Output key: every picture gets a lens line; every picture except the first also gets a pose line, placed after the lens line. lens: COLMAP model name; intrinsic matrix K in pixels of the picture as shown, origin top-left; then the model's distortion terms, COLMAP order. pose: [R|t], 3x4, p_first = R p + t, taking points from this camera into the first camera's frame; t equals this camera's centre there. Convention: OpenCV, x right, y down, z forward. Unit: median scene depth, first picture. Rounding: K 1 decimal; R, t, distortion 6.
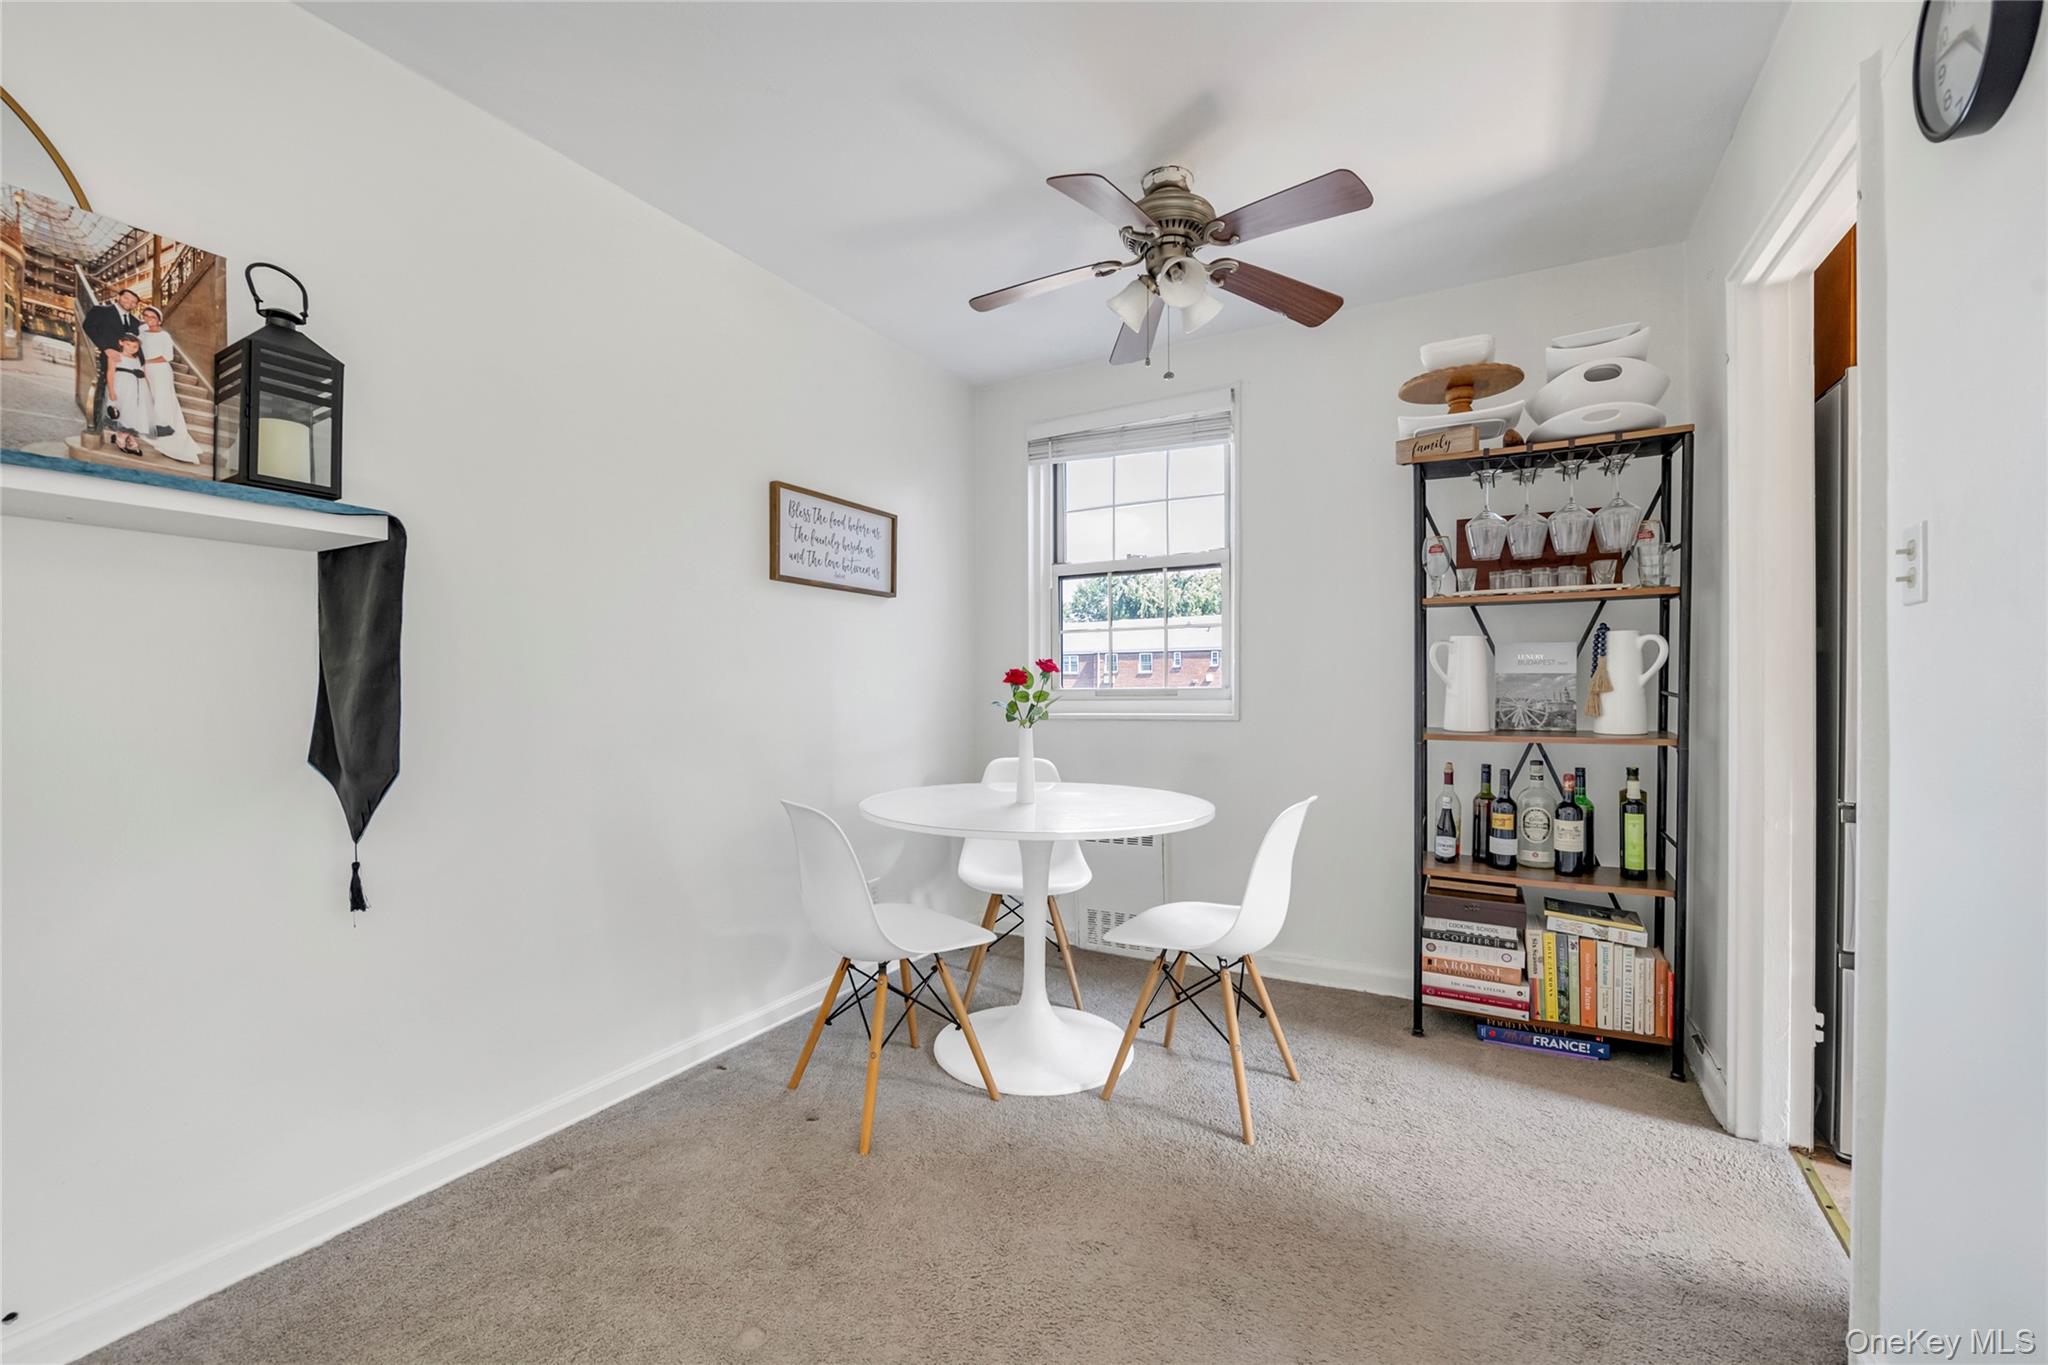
lens RADIAL K [[846.7, 0, 1034.6], [0, 846.7, 697.4], [0, 0, 1]] dist [-0.004020, -0.000033]
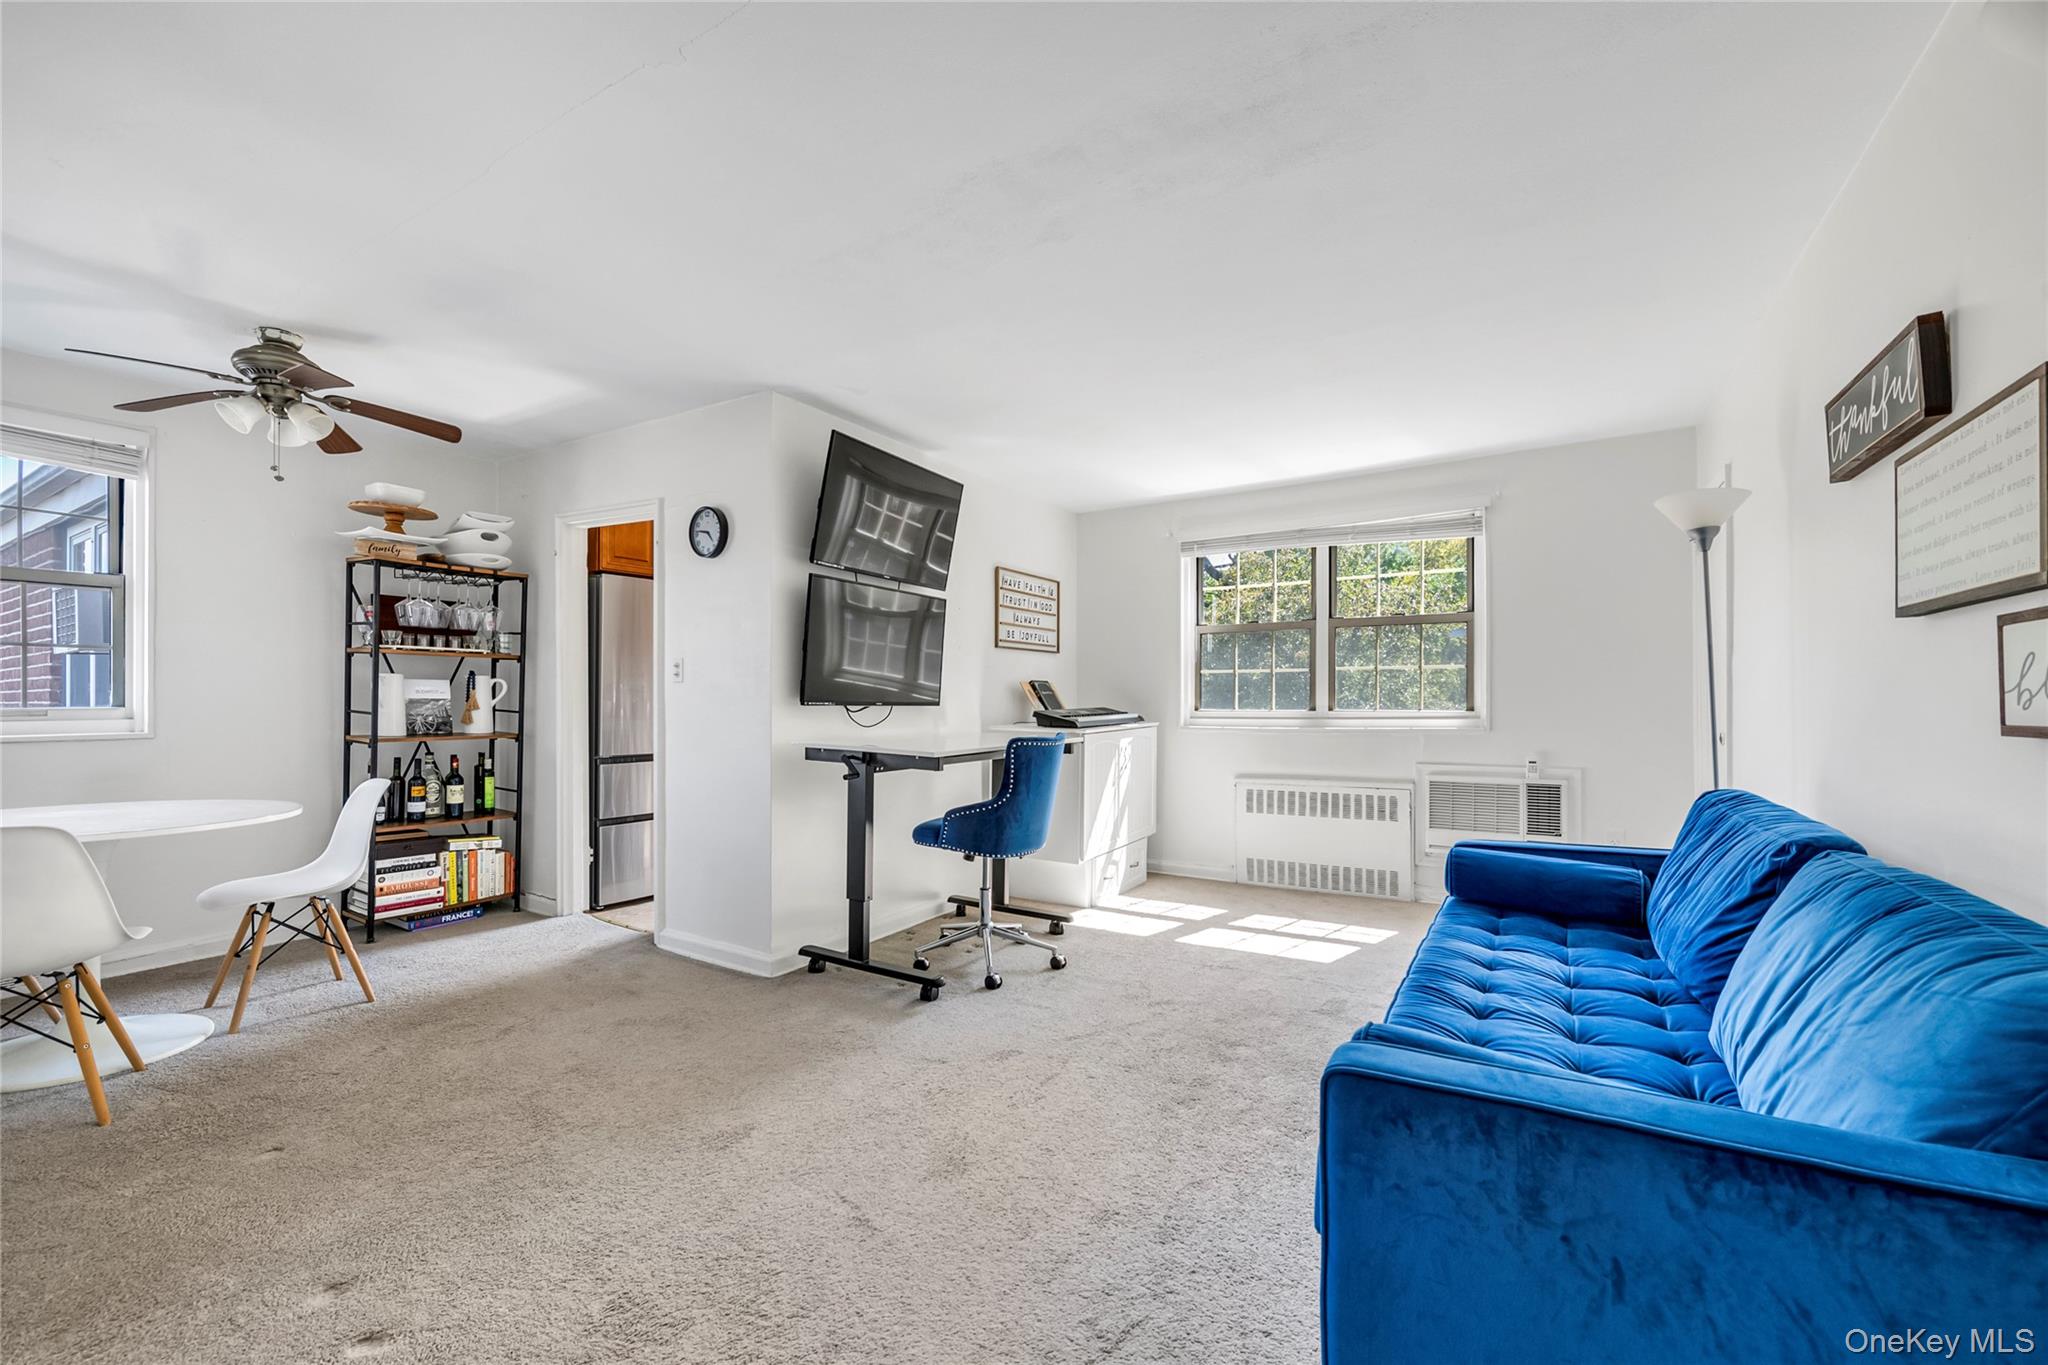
lens RADIAL K [[846.7, 0, 1027.5], [0, 846.7, 691.5], [0, 0, 1]] dist [-0.004020, -0.000033]
pose [[0.051698, 0.009658, 0.998616, -1.032166], [0.011864, 0.999877, -0.010284, -0.012633], [-0.998592, 0.012379, 0.051577, -0.244692]]
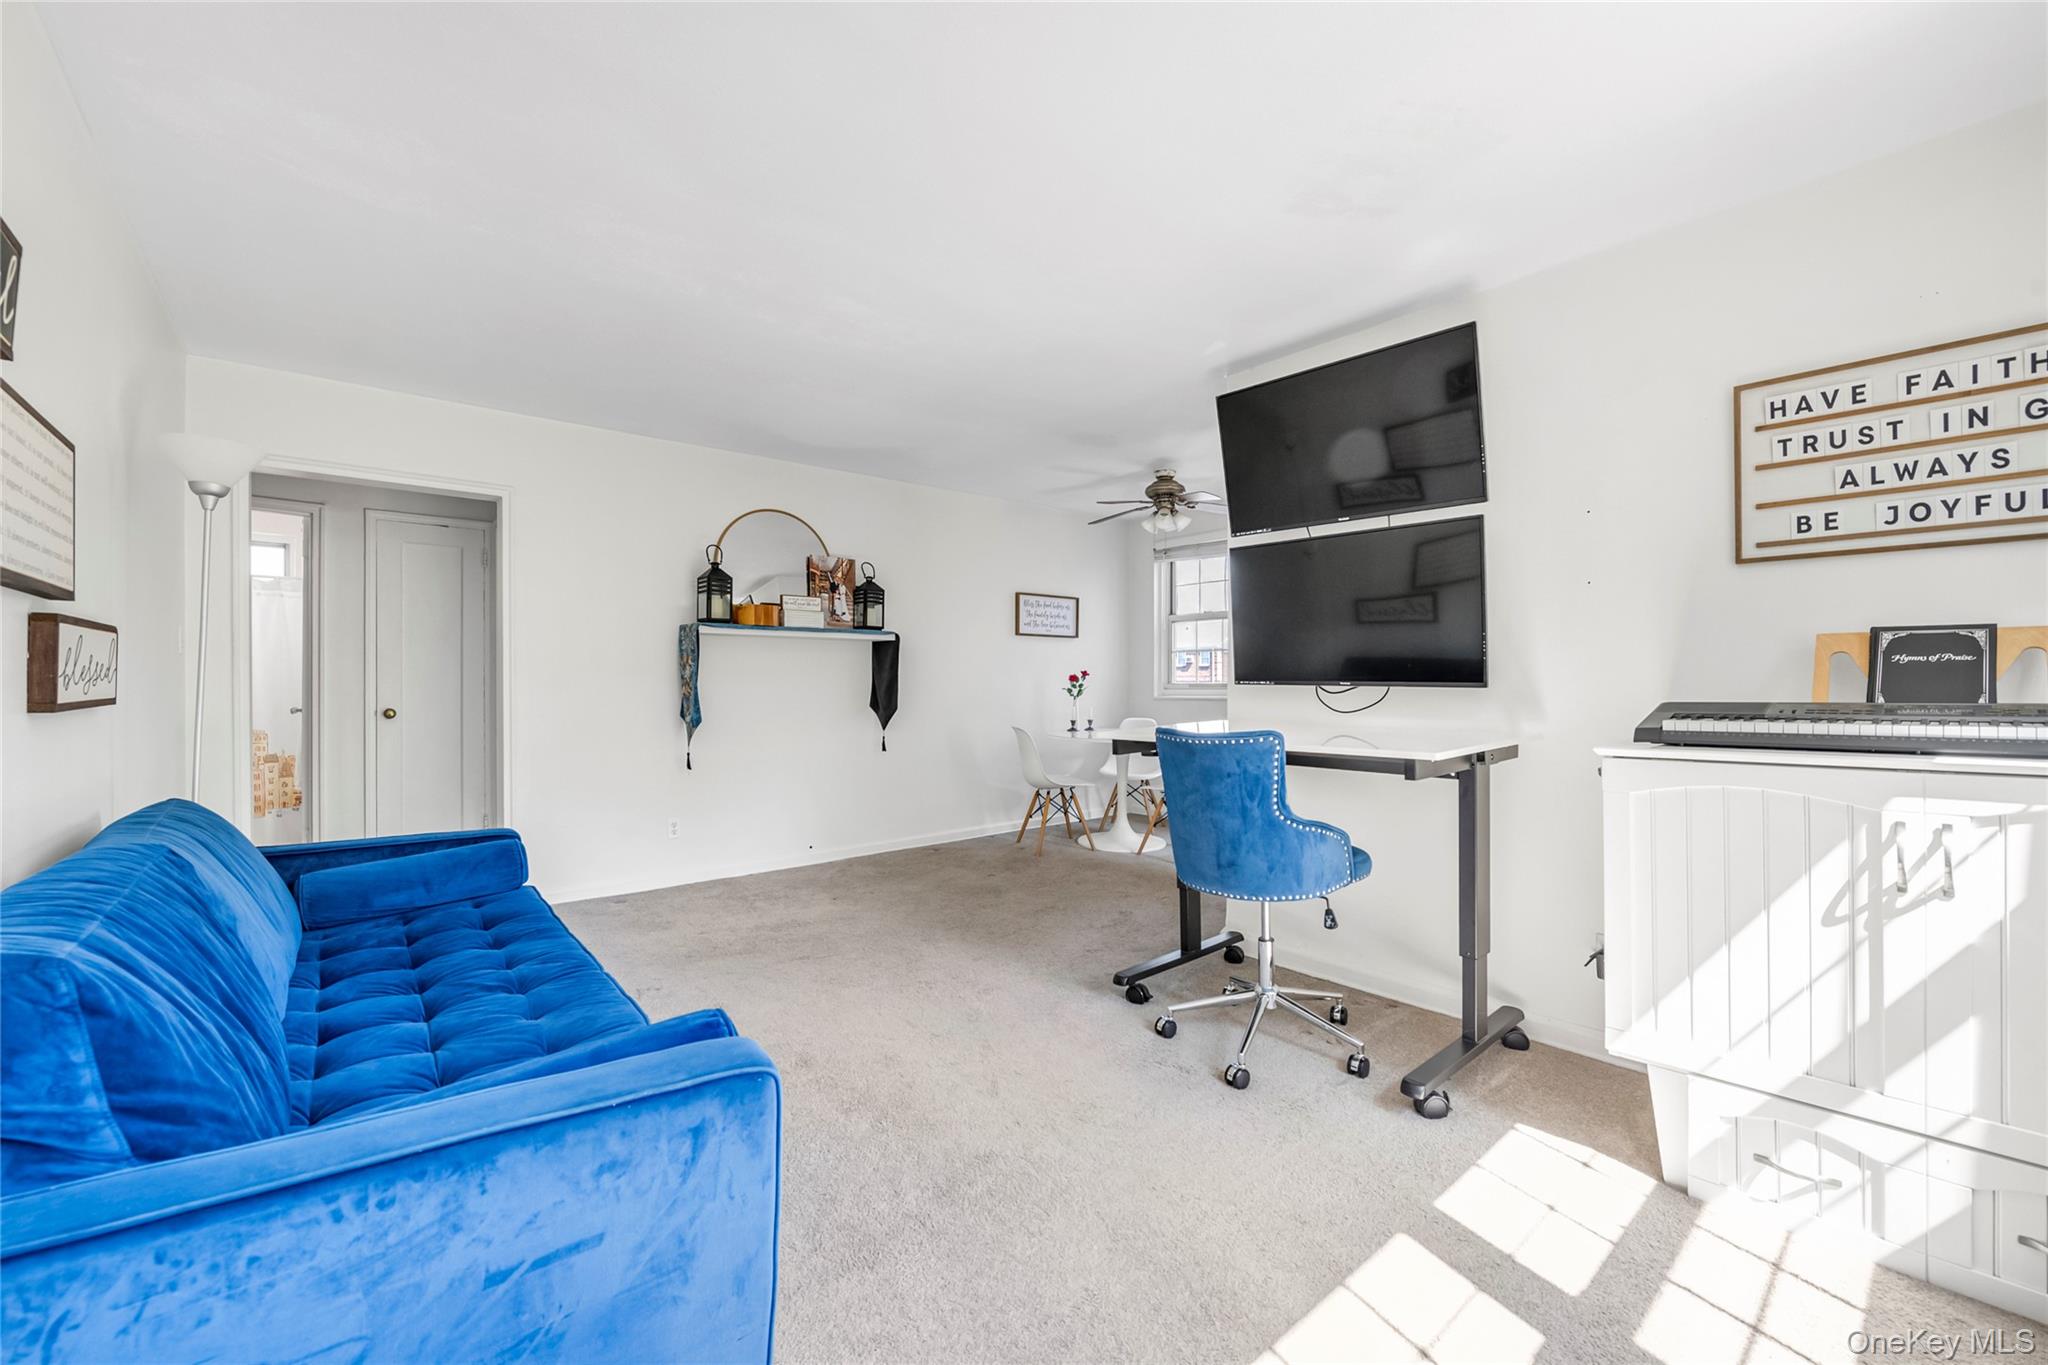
lens RADIAL K [[846.7, 0, 1018.9], [0, 846.7, 683.1], [0, 0, 1]] dist [-0.004020, -0.000033]
pose [[0.929738, 0.002567, -0.368213, 0.587347], [-0.005048, 0.999971, -0.005776, 0.002035], [0.368187, 0.007229, 0.929723, -1.221675]]
